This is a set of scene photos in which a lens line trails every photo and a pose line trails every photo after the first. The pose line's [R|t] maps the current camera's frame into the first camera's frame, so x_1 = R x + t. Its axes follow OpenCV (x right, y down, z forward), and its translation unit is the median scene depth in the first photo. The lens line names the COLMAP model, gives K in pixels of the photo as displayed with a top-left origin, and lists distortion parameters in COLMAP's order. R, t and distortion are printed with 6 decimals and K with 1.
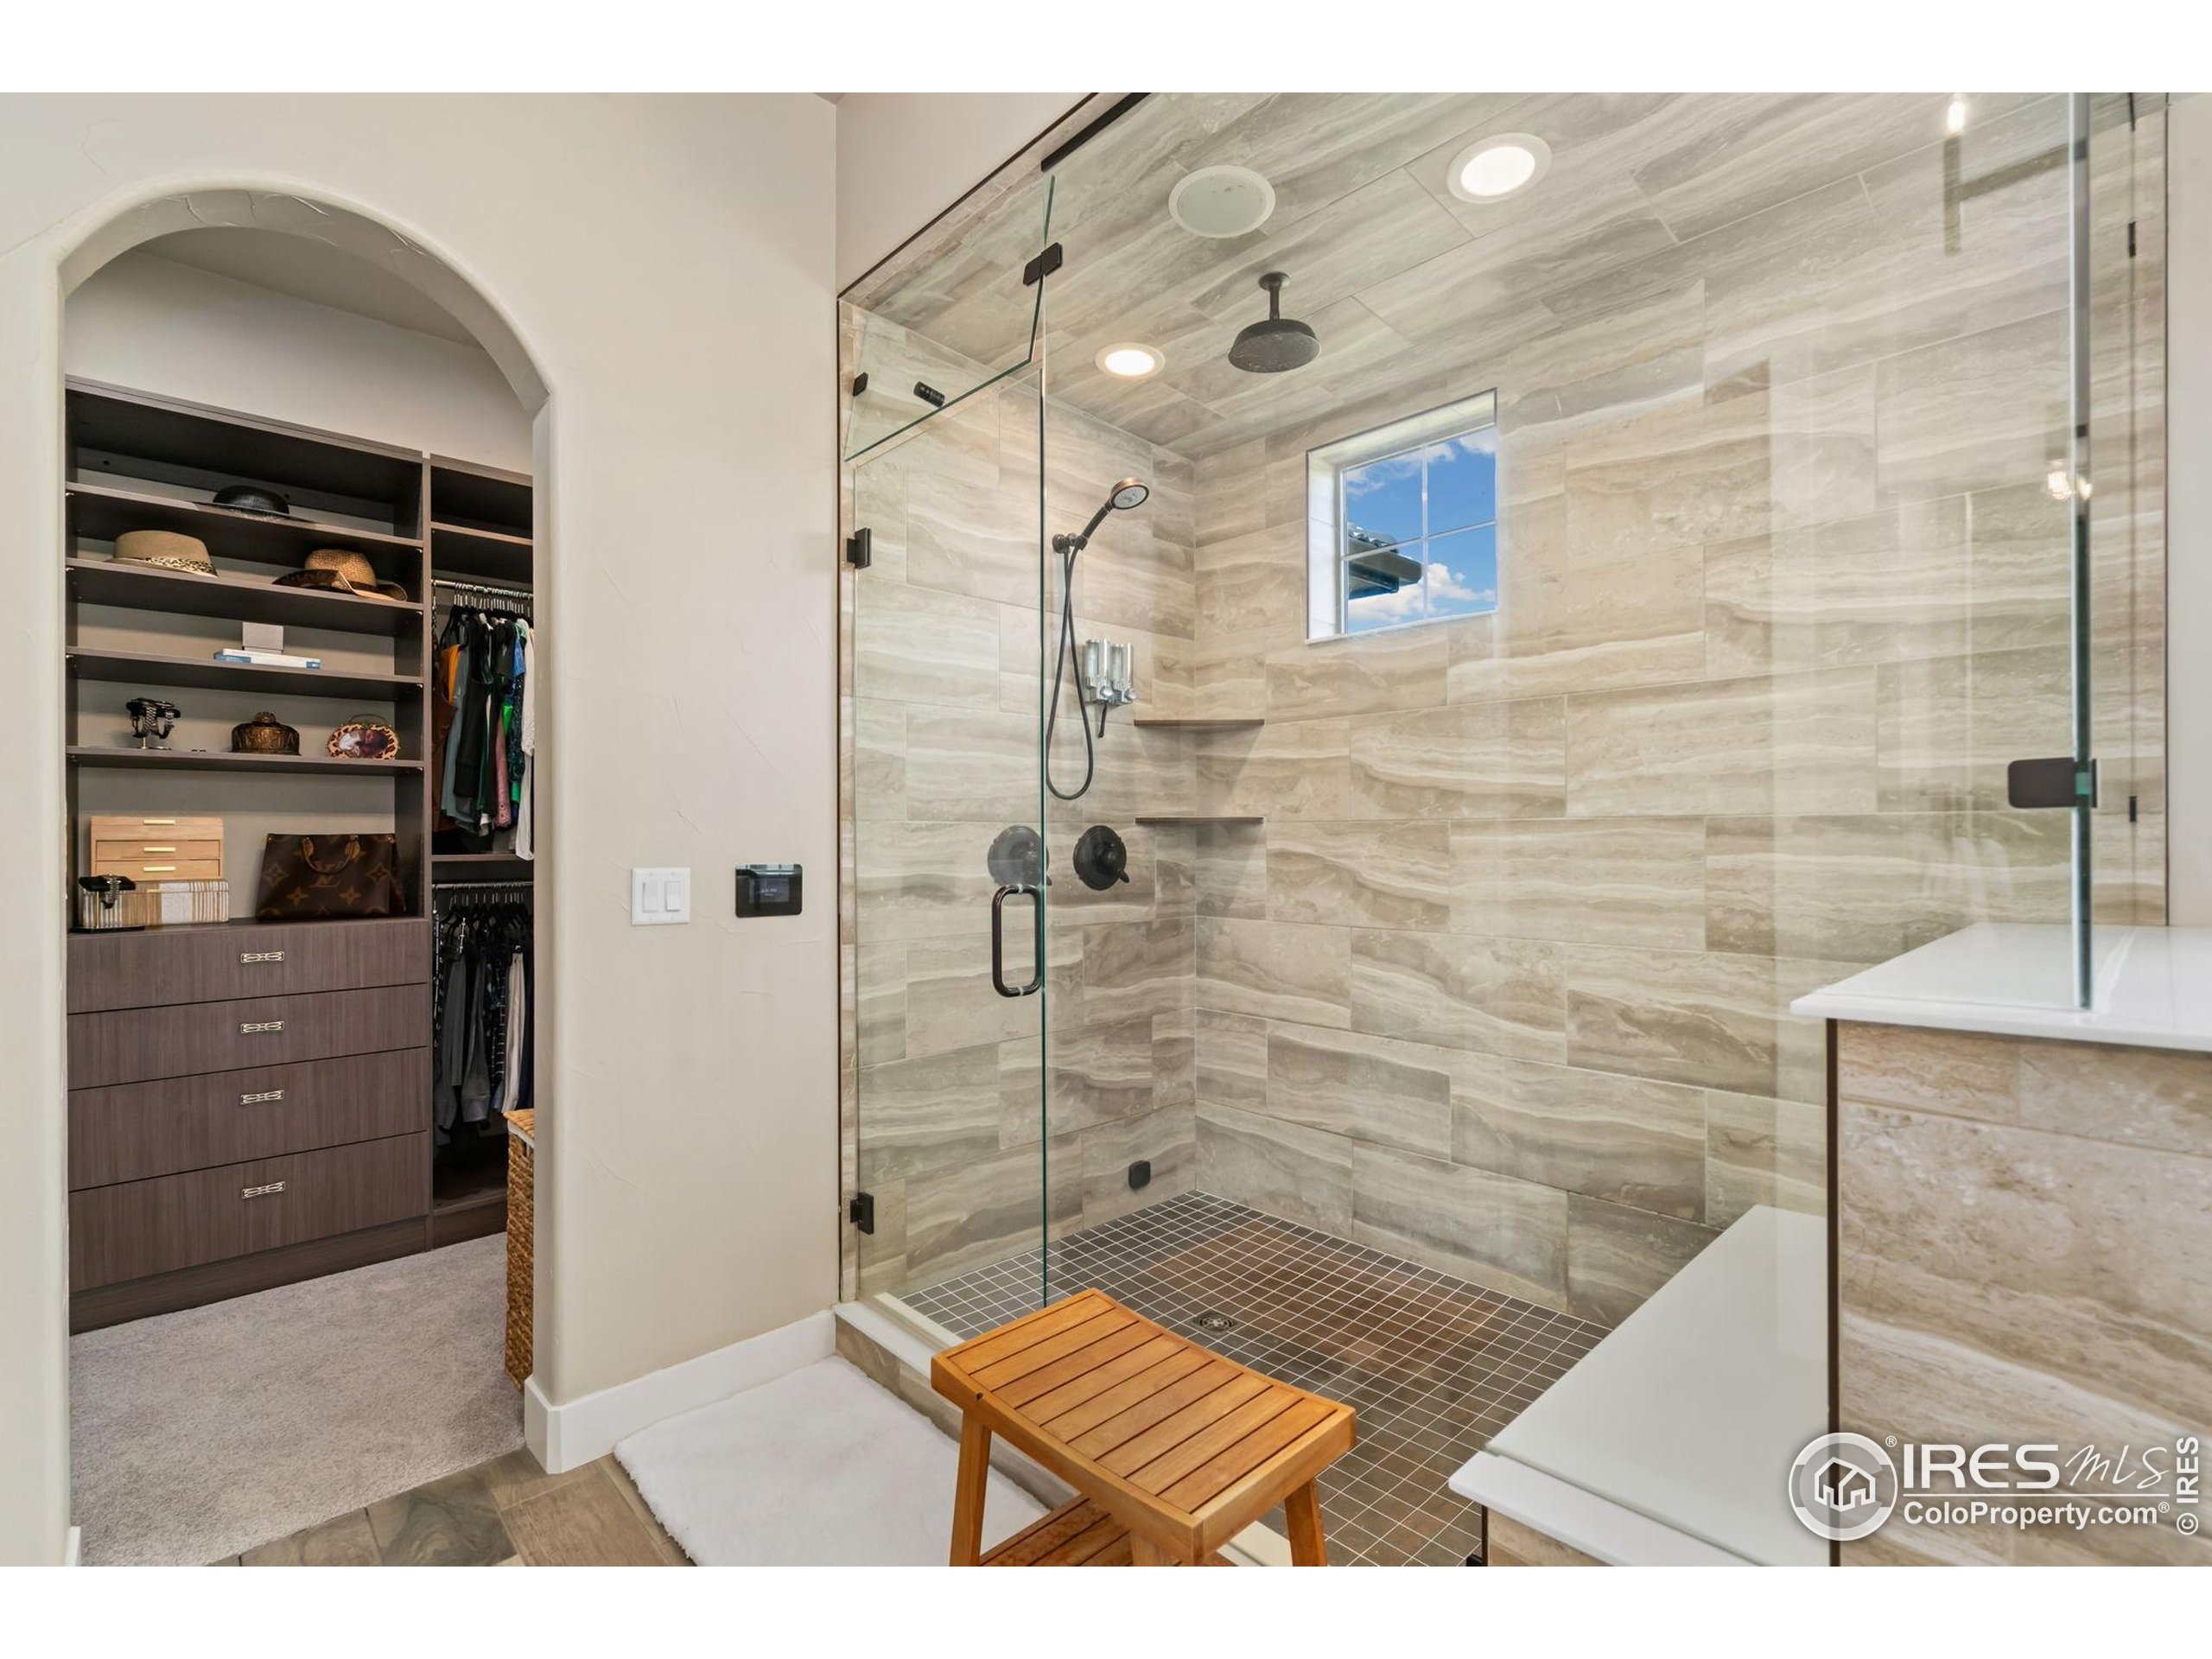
lens RADIAL K [[1011.1, 0, 1106.0], [0, 1011.1, 829.5], [0, 0, 1]] dist [0.004095, 0.000263]
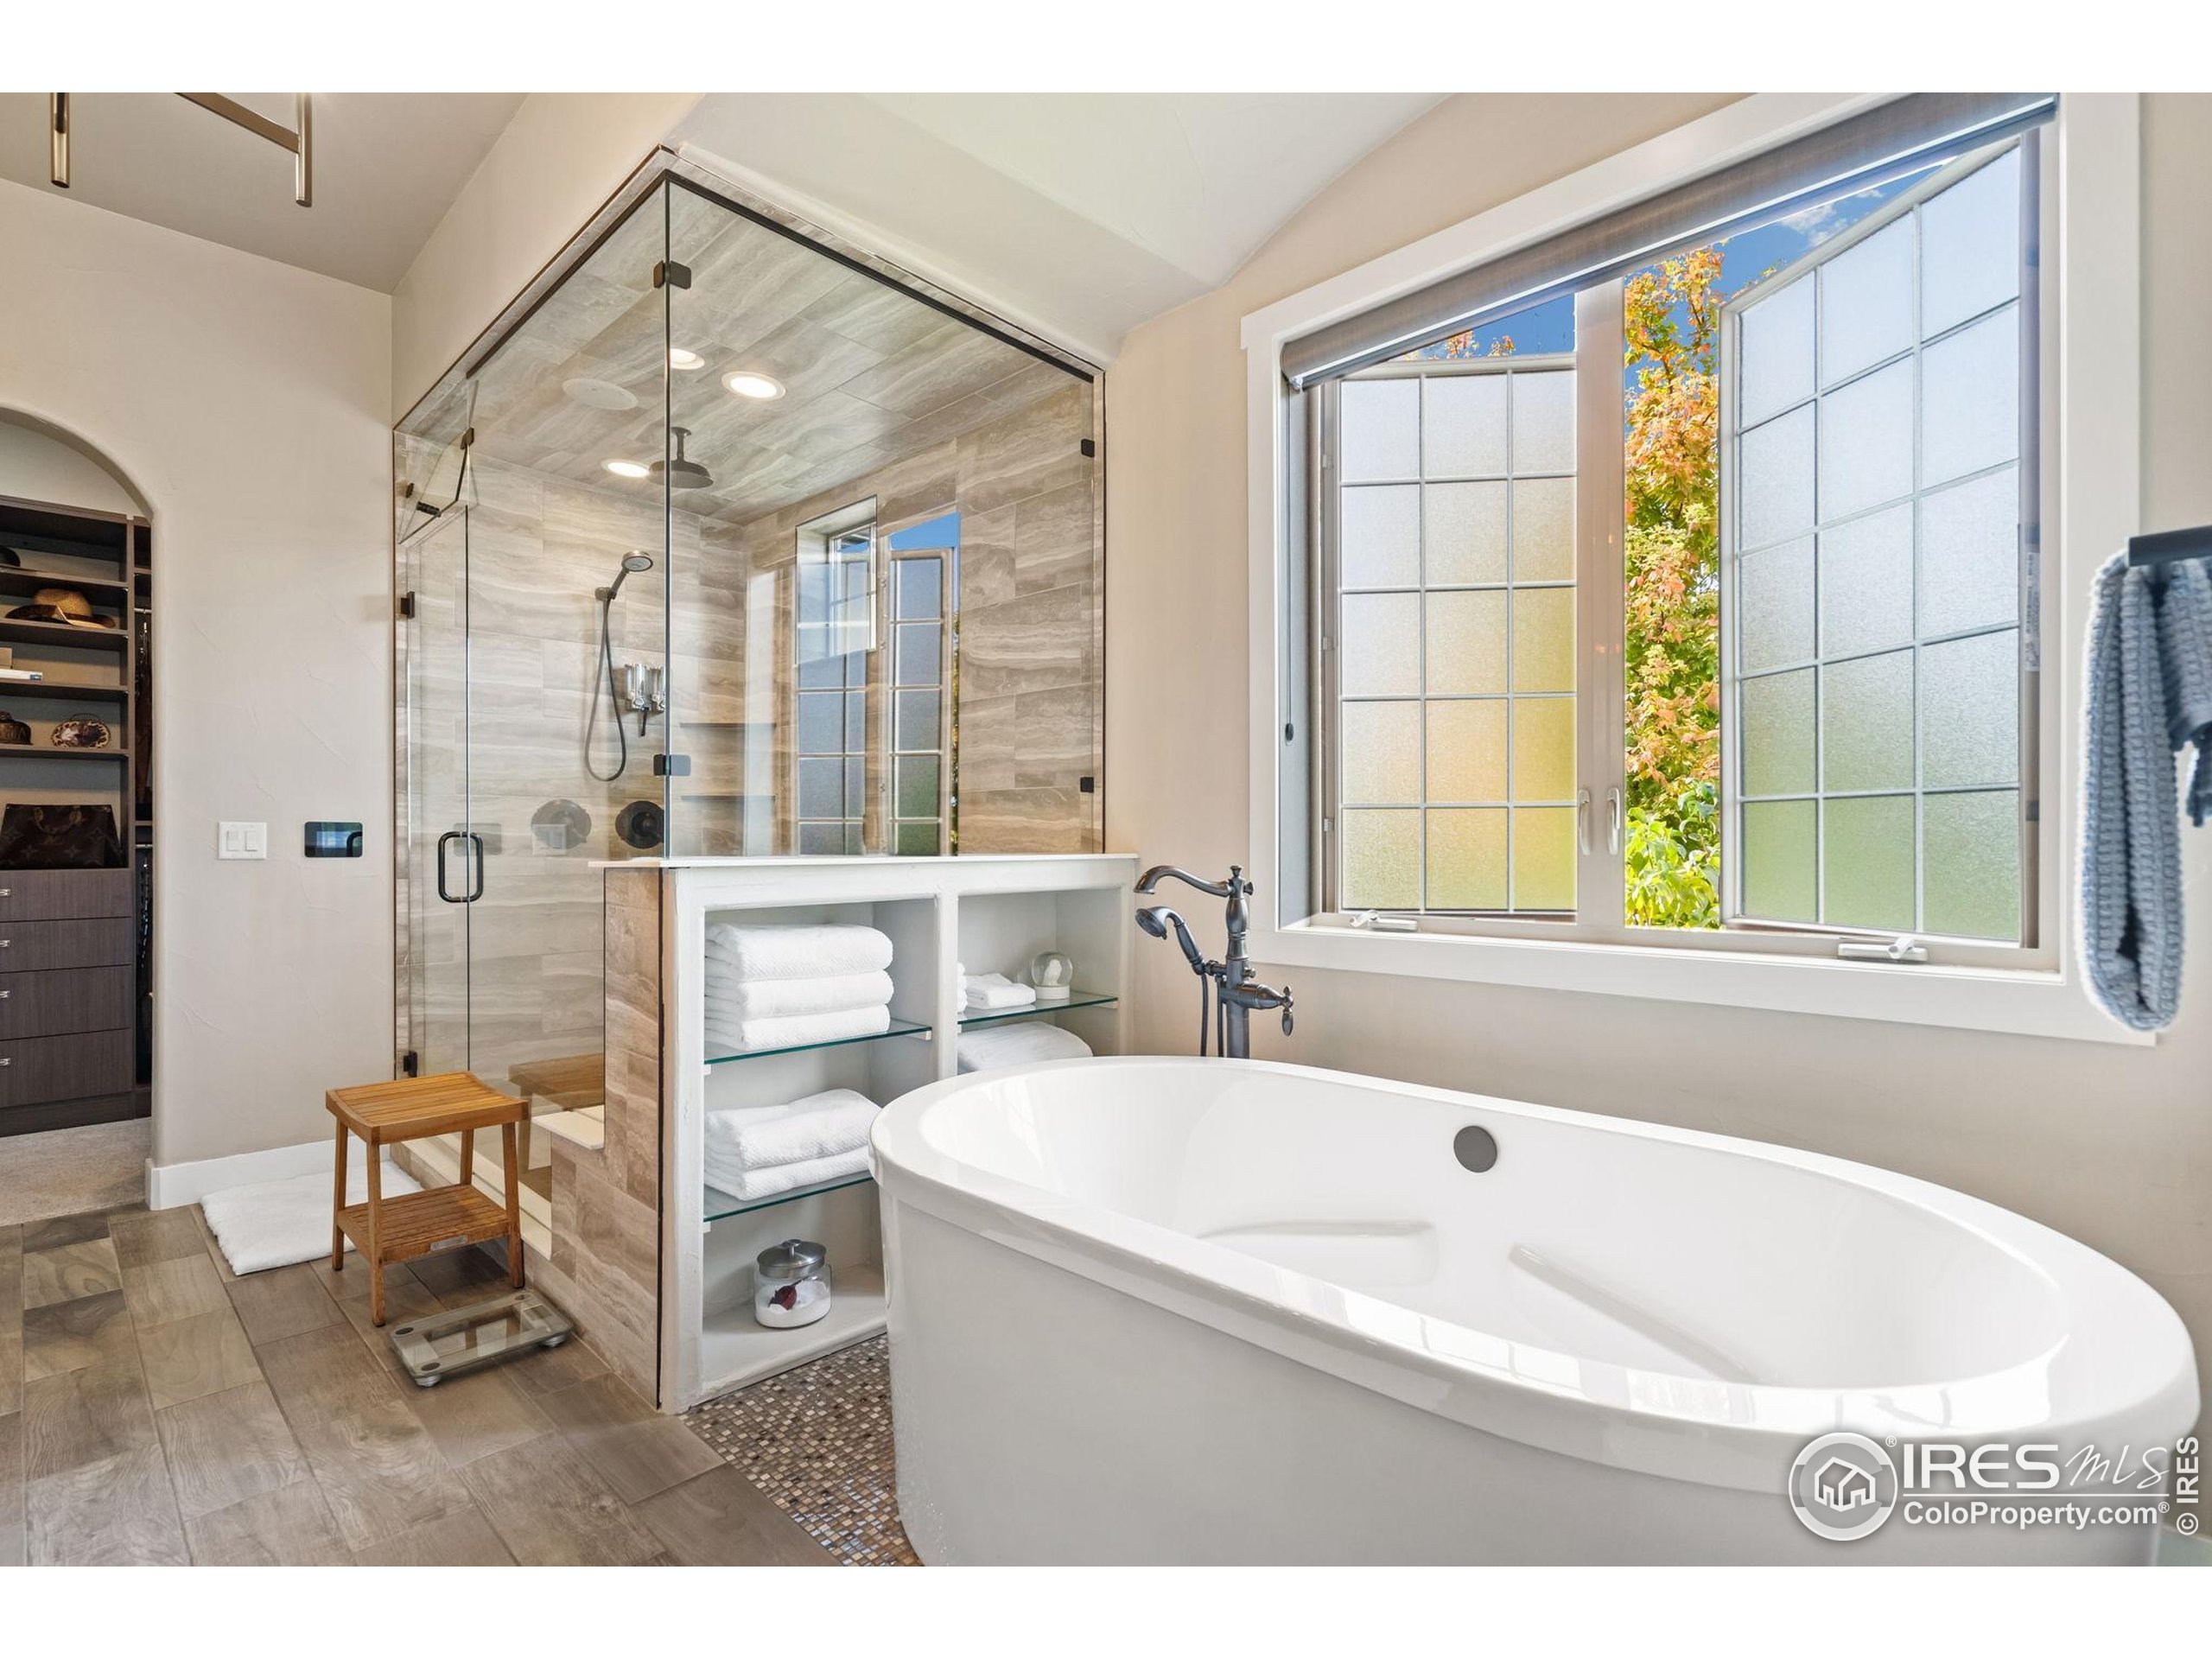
lens RADIAL K [[1087.7, 0, 1101.0], [0, 1087.7, 835.3], [0, 0, 1]] dist [0.016396, 0.000051]
pose [[0.999790, 0.004207, 0.020058, 0.639305], [-0.004352, 0.999965, 0.007197, 0.032052], [-0.020027, -0.007283, 0.999773, -0.523933]]
